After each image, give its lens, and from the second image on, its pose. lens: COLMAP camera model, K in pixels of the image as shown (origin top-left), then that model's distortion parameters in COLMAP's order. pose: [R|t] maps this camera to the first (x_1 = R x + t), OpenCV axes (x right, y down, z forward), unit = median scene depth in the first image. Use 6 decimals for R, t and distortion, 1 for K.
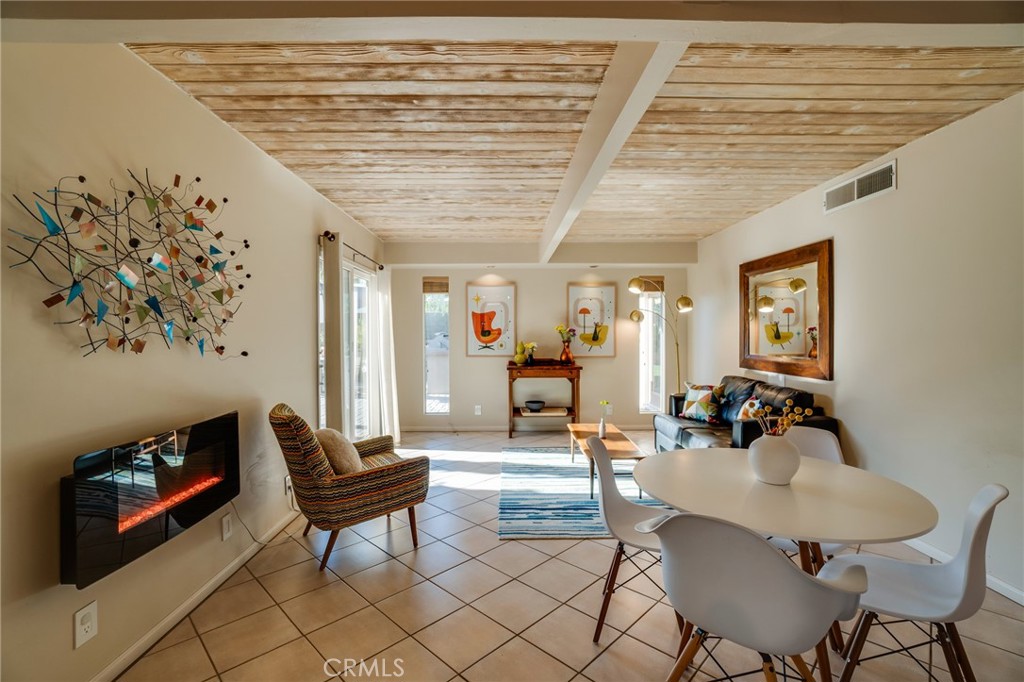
lens RADIAL K [[459.6, 0, 508.0], [0, 459.6, 338.1], [0, 0, 1]] dist [-0.069022, 0.026550]
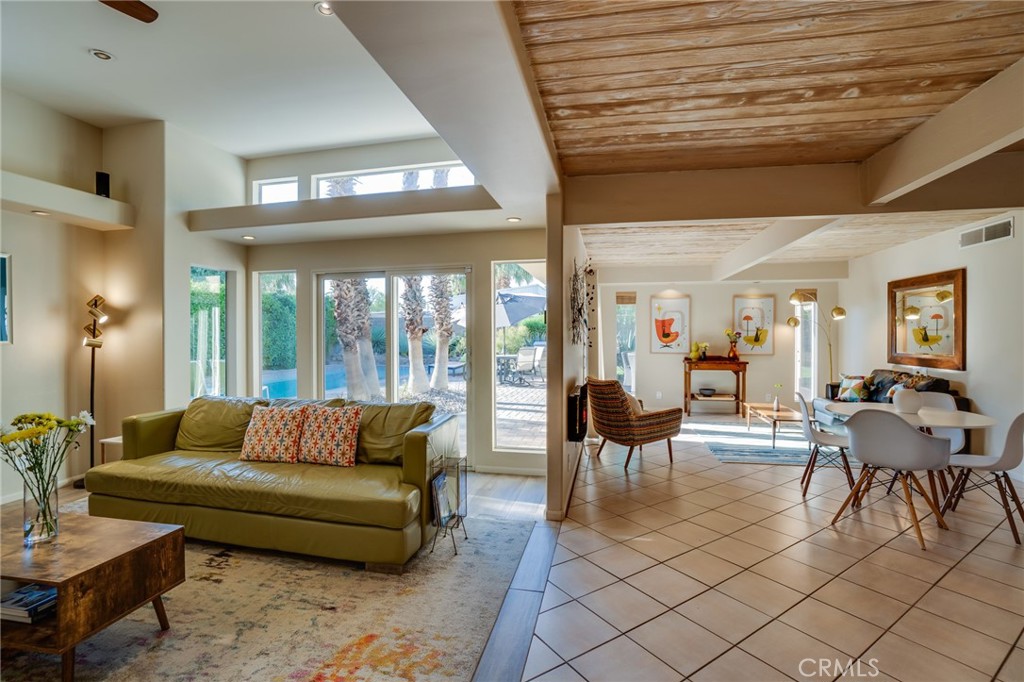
lens RADIAL K [[470.8, 0, 509.2], [0, 470.8, 337.0], [0, 0, 1]] dist [-0.063937, 0.025404]
pose [[0.975646, 0.004762, -0.219300, -0.223171], [-0.006023, 0.999969, -0.005083, 0.004130], [0.219269, 0.006280, 0.975644, -0.440546]]
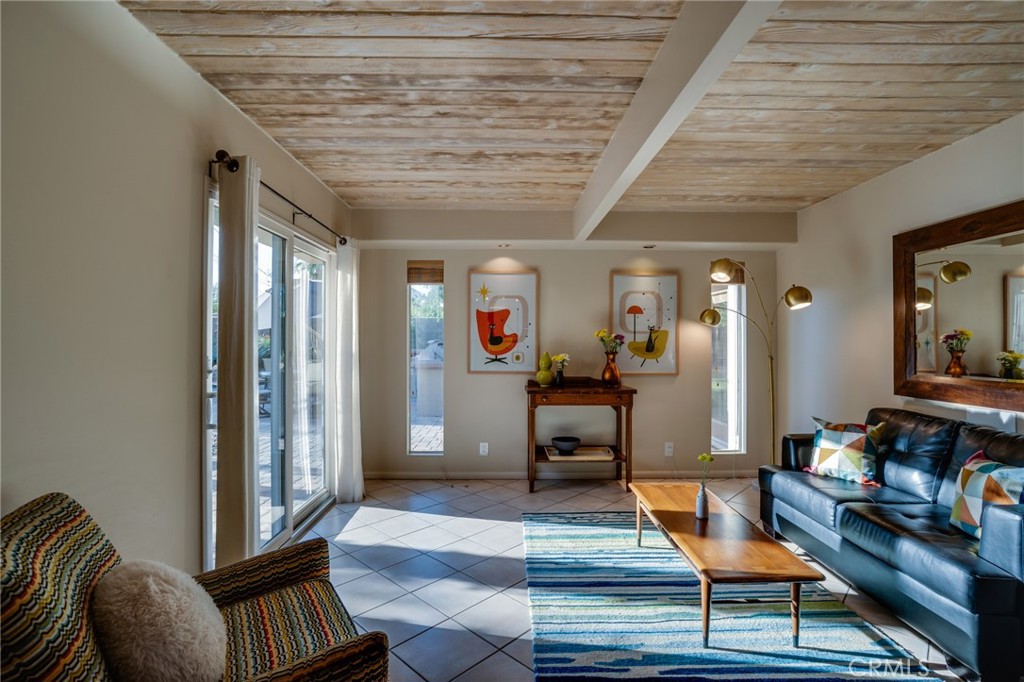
lens RADIAL K [[481.9, 0, 508.8], [0, 481.9, 337.2], [0, 0, 1]] dist [-0.063183, 0.026217]
pose [[0.999978, 0.006002, 0.002696, -0.035200], [-0.005941, 0.999734, -0.022272, 0.001093], [-0.002829, 0.022255, 0.999748, 0.304629]]
